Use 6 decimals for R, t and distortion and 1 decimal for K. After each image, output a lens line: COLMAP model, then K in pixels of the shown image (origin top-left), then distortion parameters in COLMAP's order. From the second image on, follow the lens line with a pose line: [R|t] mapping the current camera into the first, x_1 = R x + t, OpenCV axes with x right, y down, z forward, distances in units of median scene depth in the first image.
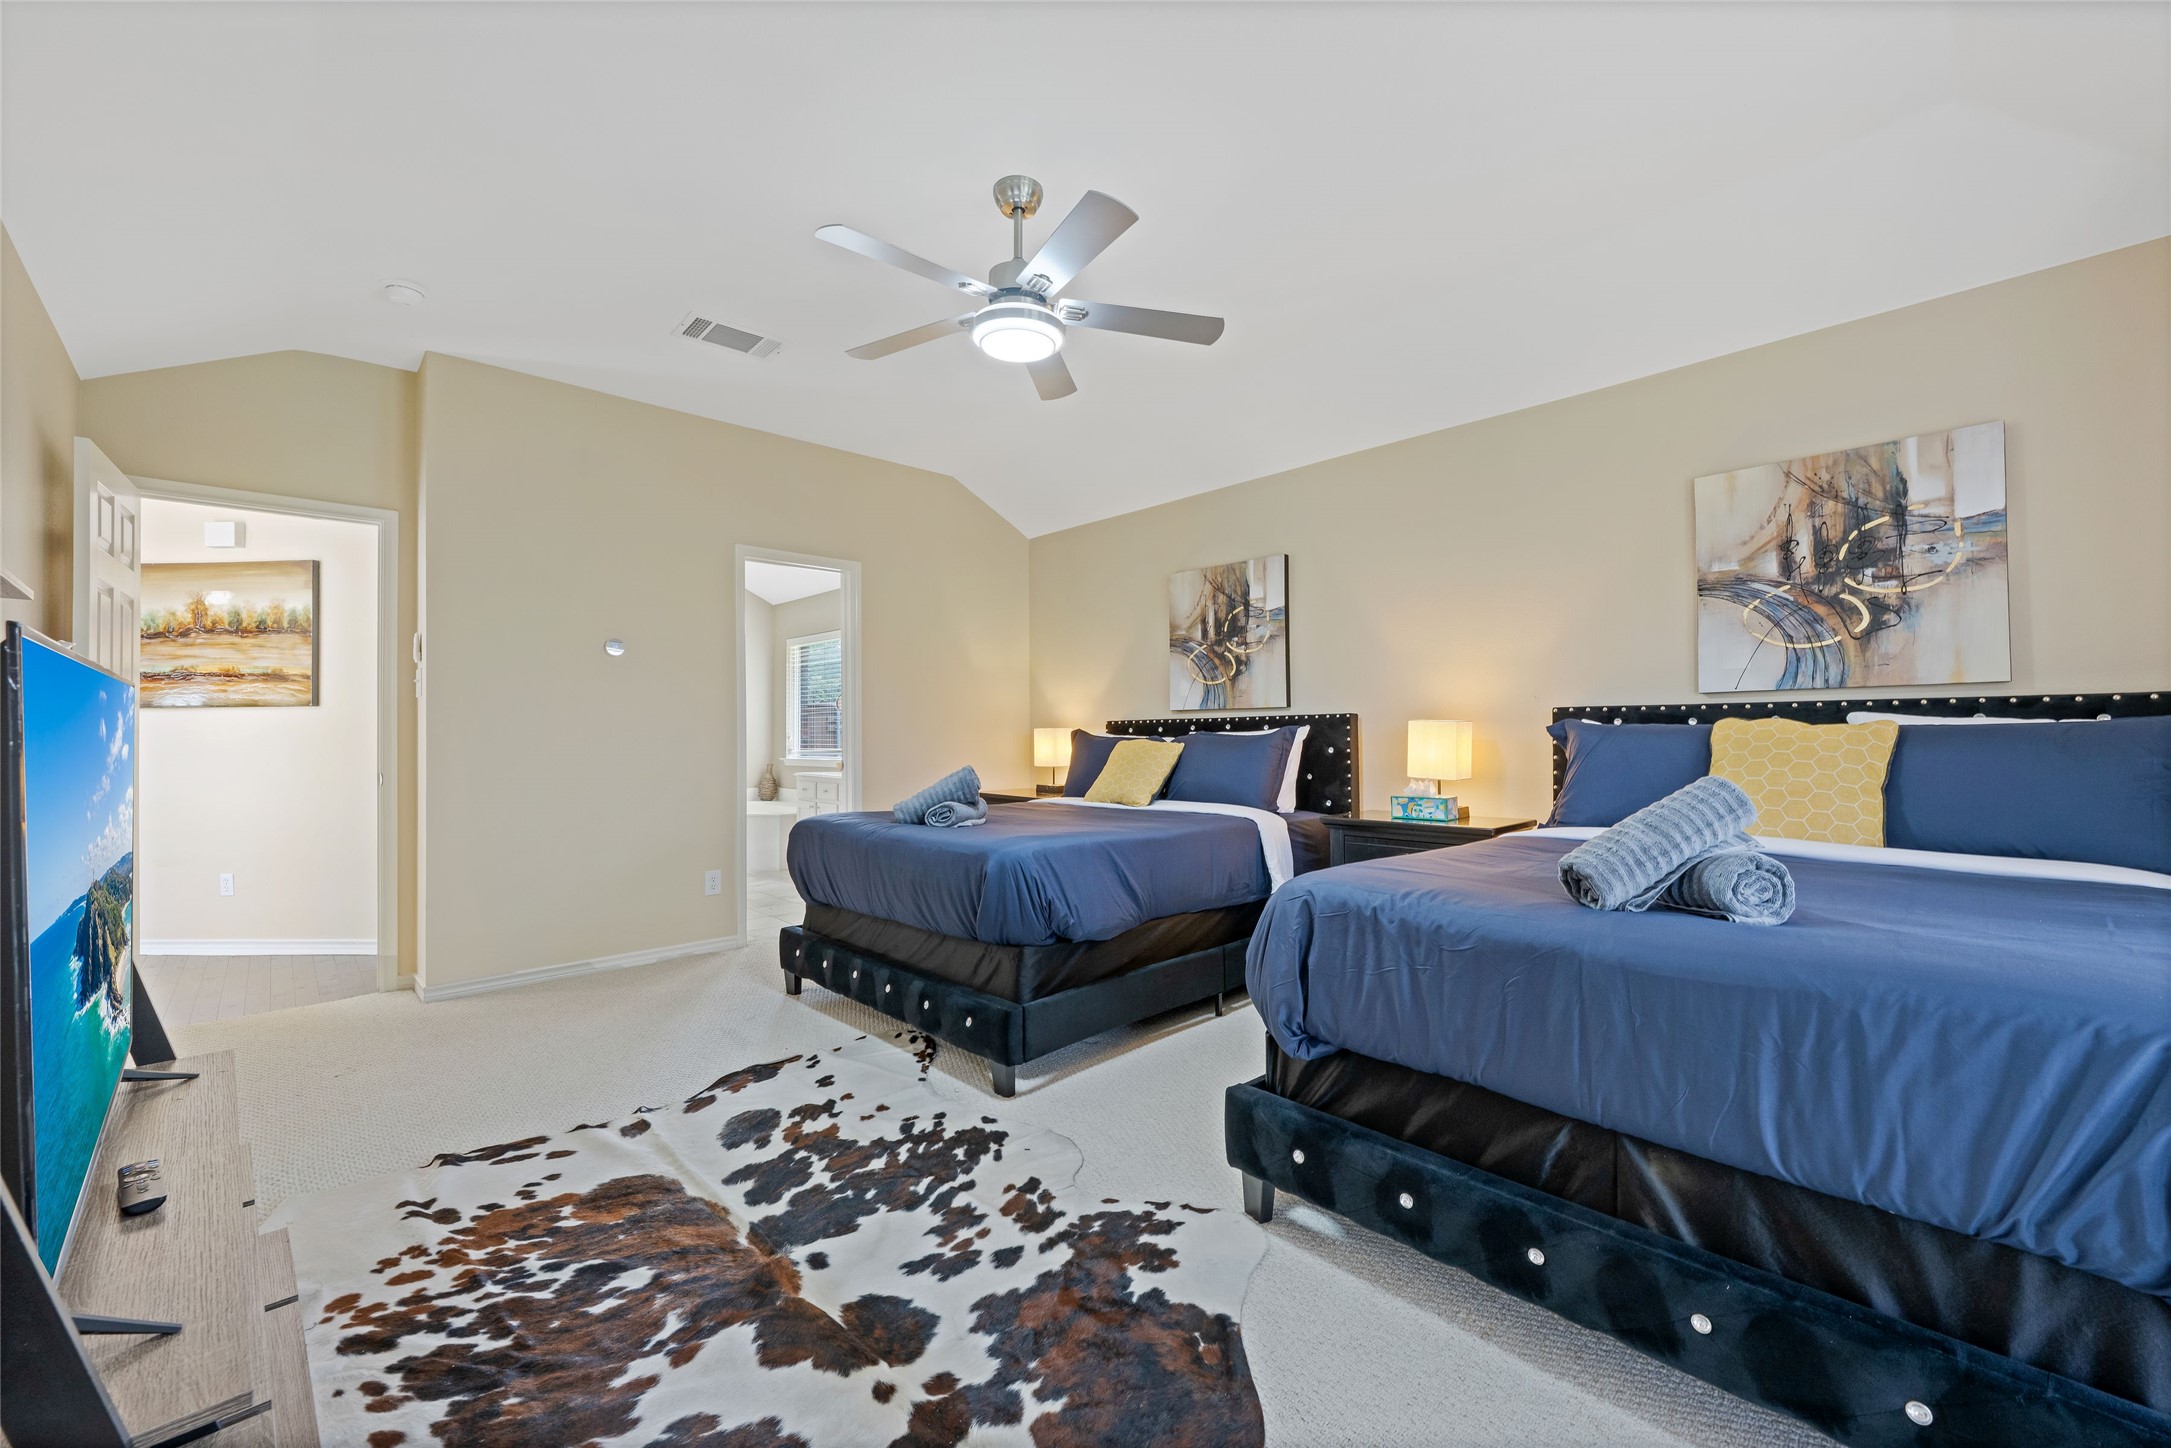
lens RADIAL K [[857.8, 0, 1094.8], [0, 857.8, 730.0], [0, 0, 1]] dist [-0.009587, 0.000292]
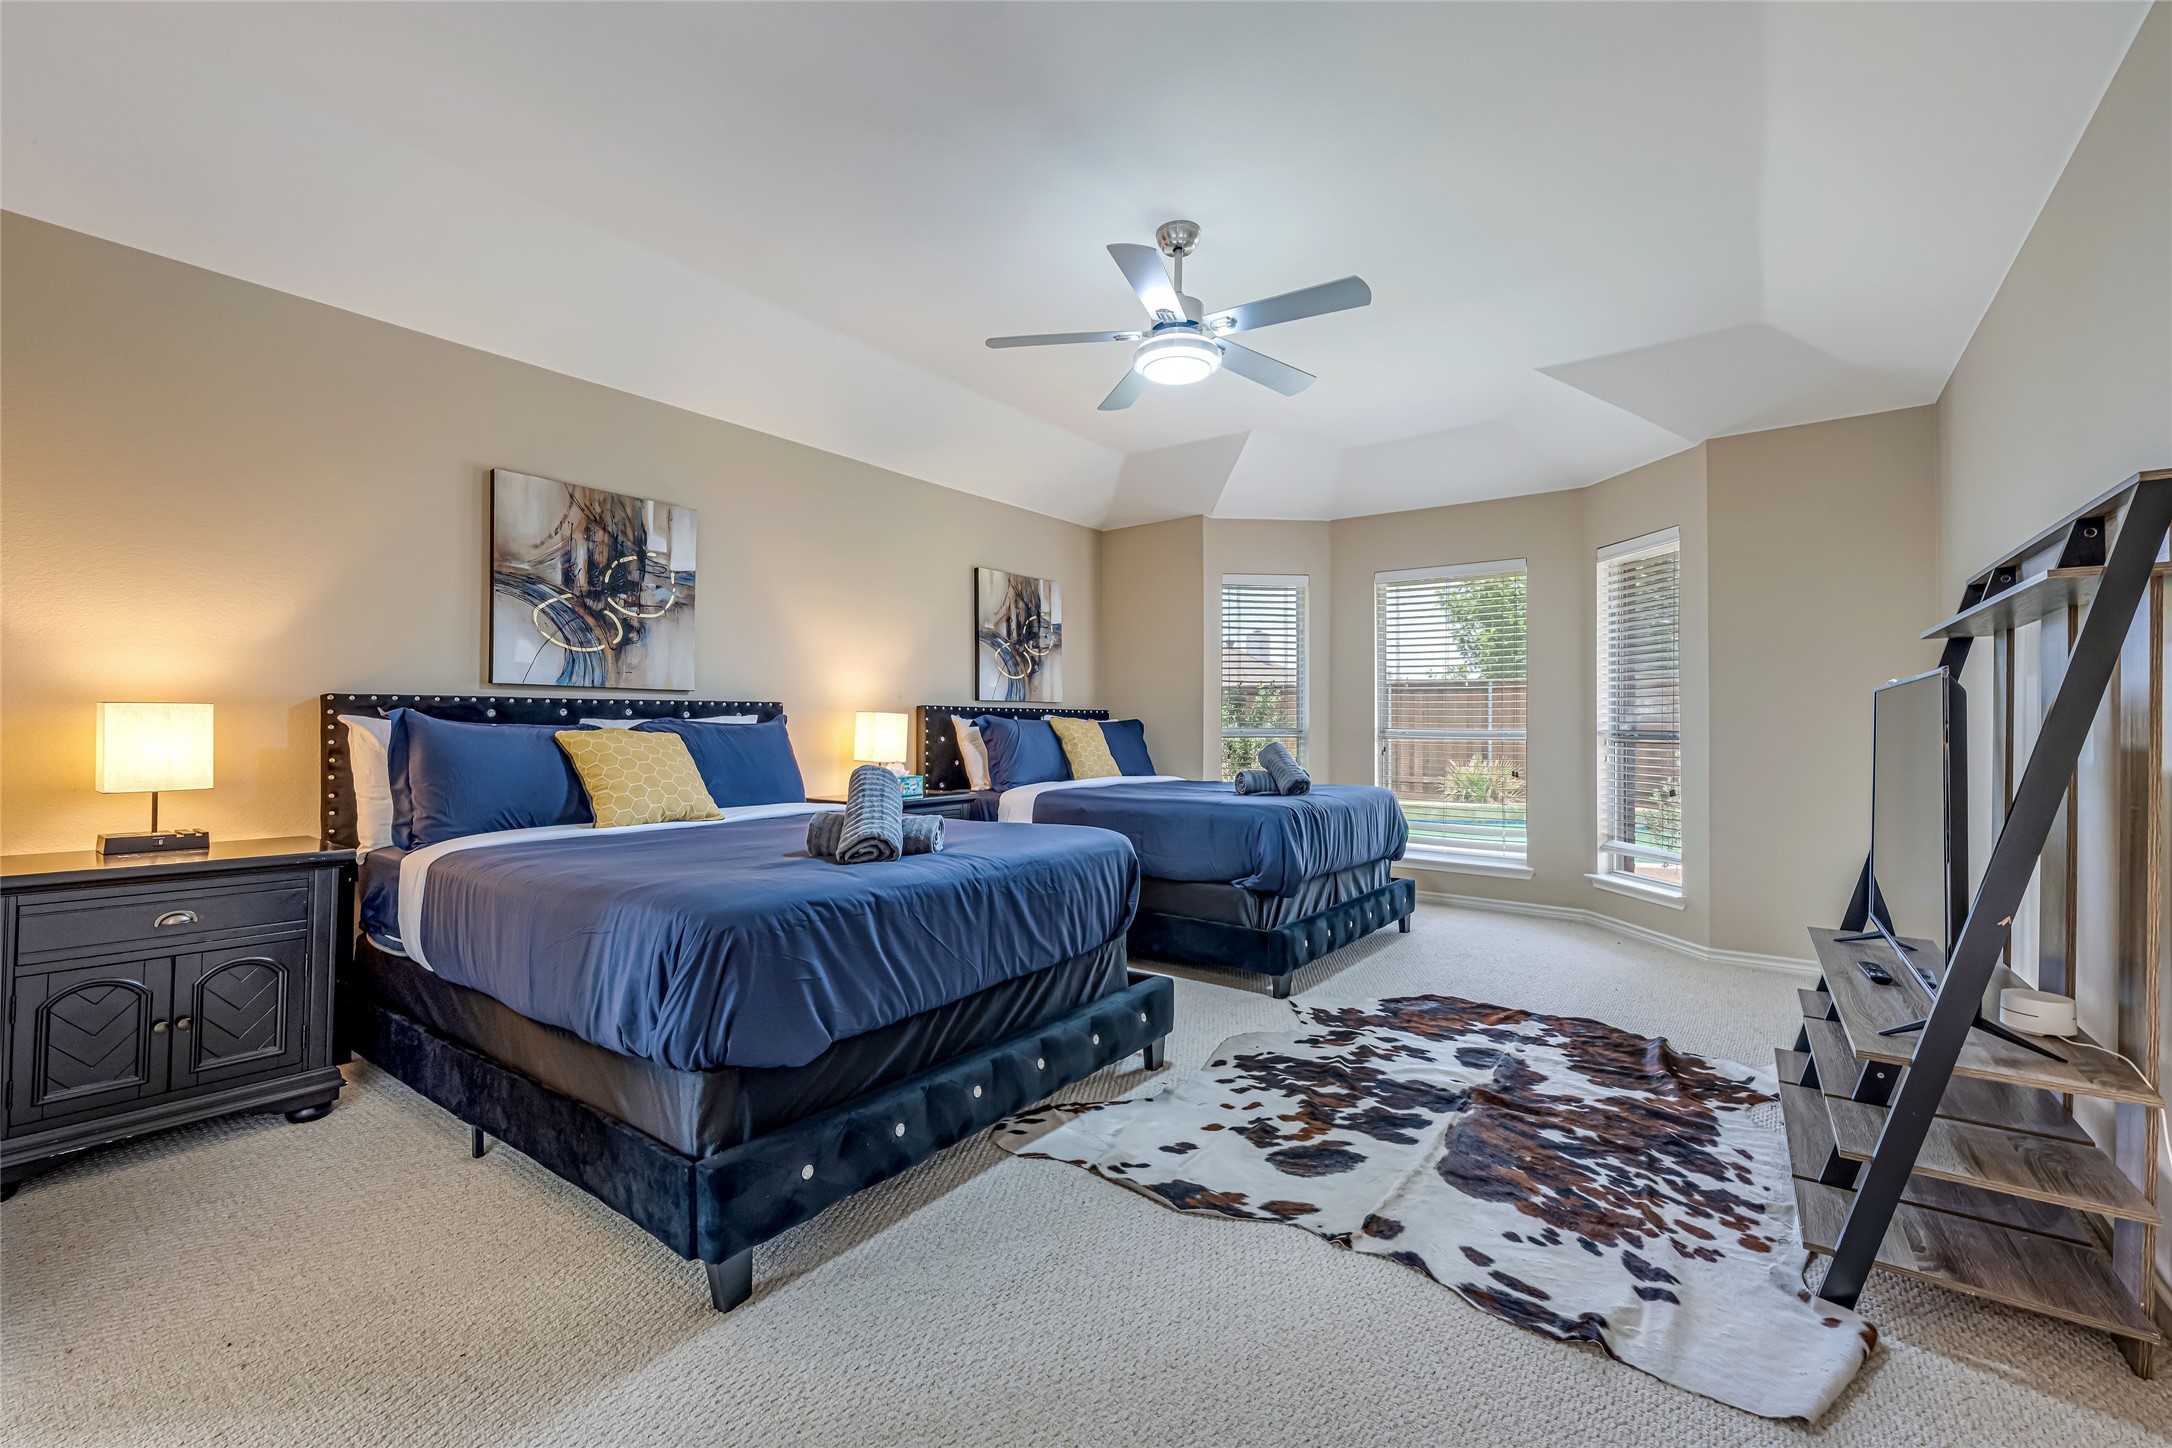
lens RADIAL K [[870.9, 0, 1089.5], [0, 870.9, 731.0], [0, 0, 1]] dist [-0.000847, -0.000341]
pose [[-0.141579, -0.001285, 0.989926, -1.280963], [-0.010344, 0.999946, -0.000181, 0.016625], [-0.989873, -0.010265, -0.141585, 1.376588]]
